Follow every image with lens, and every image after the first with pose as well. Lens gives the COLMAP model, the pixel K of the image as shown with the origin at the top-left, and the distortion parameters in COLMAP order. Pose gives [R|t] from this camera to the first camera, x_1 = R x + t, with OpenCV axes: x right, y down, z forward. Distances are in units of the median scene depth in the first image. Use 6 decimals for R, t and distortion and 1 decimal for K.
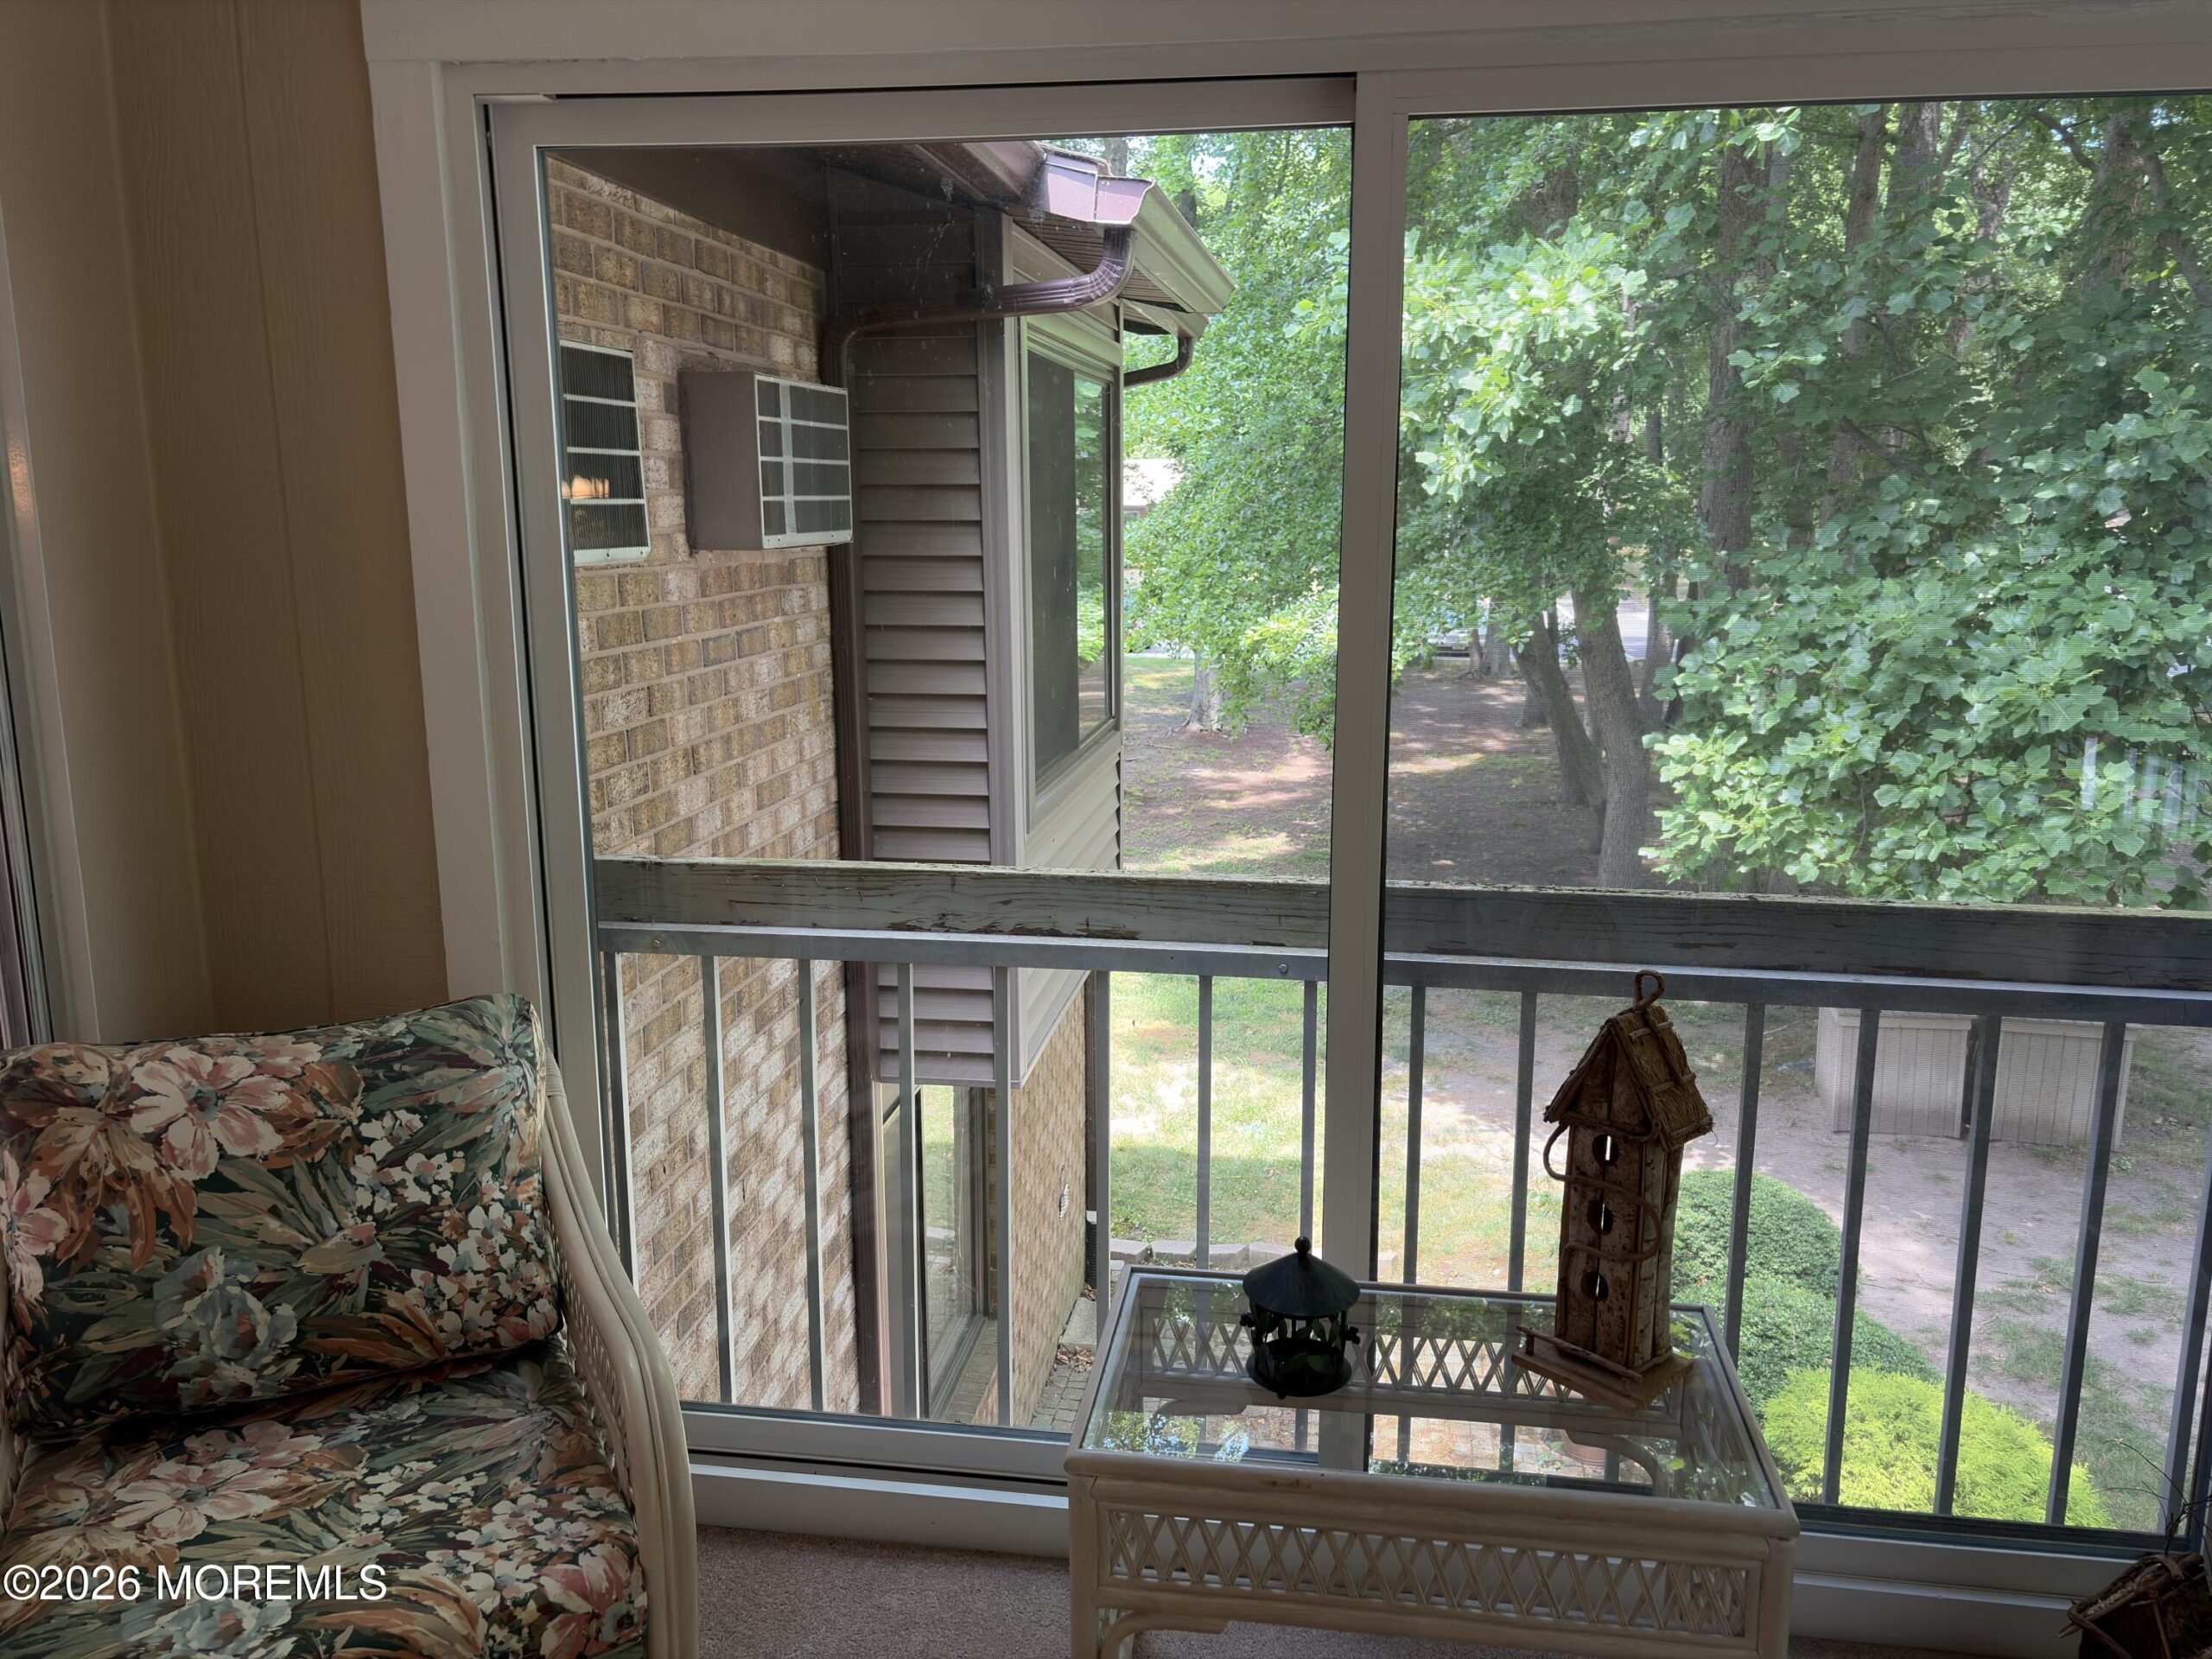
lens RADIAL K [[1663.3, 0, 1113.9], [0, 1663.3, 820.7], [0, 0, 1]] dist [0.057506, -0.063231]
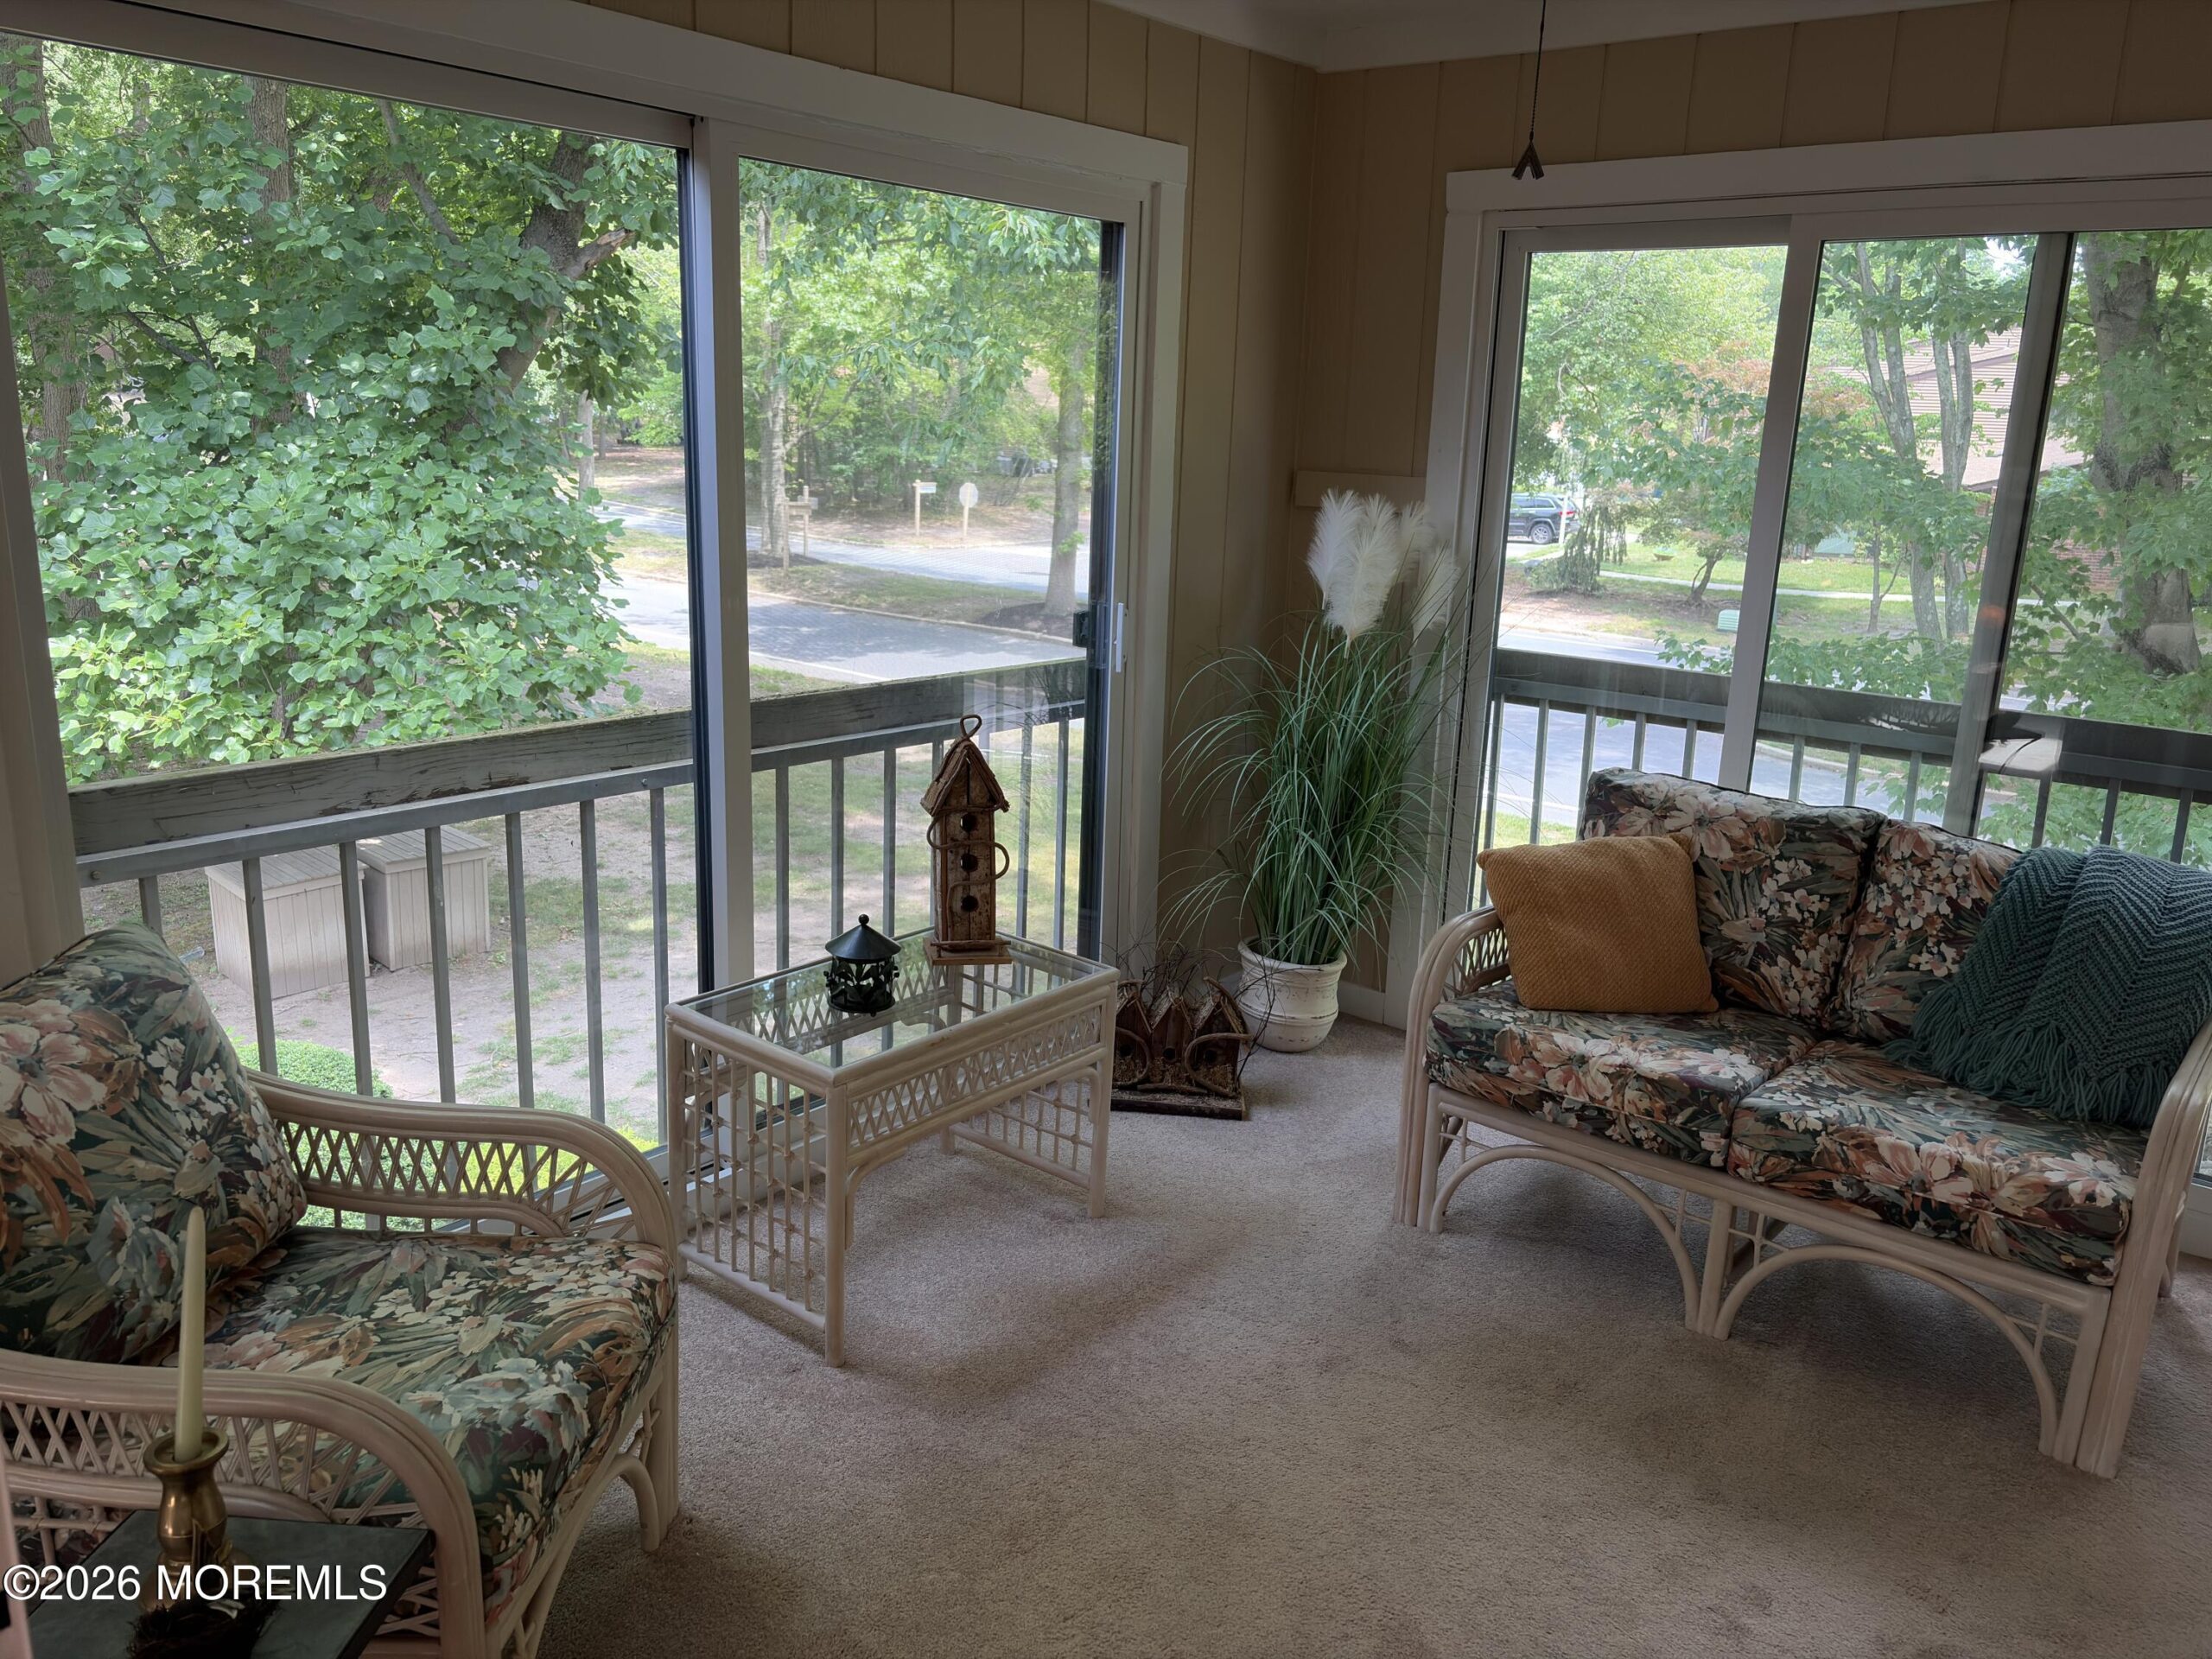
lens RADIAL K [[1663.3, 0, 1089.7], [0, 1663.3, 839.4], [0, 0, 1]] dist [0.057506, -0.063231]
pose [[0.515275, -0.195447, 0.834441, -0.199481], [0.130838, 0.980175, 0.148788, -0.004154], [-0.846979, 0.032510, 0.530632, -0.000264]]
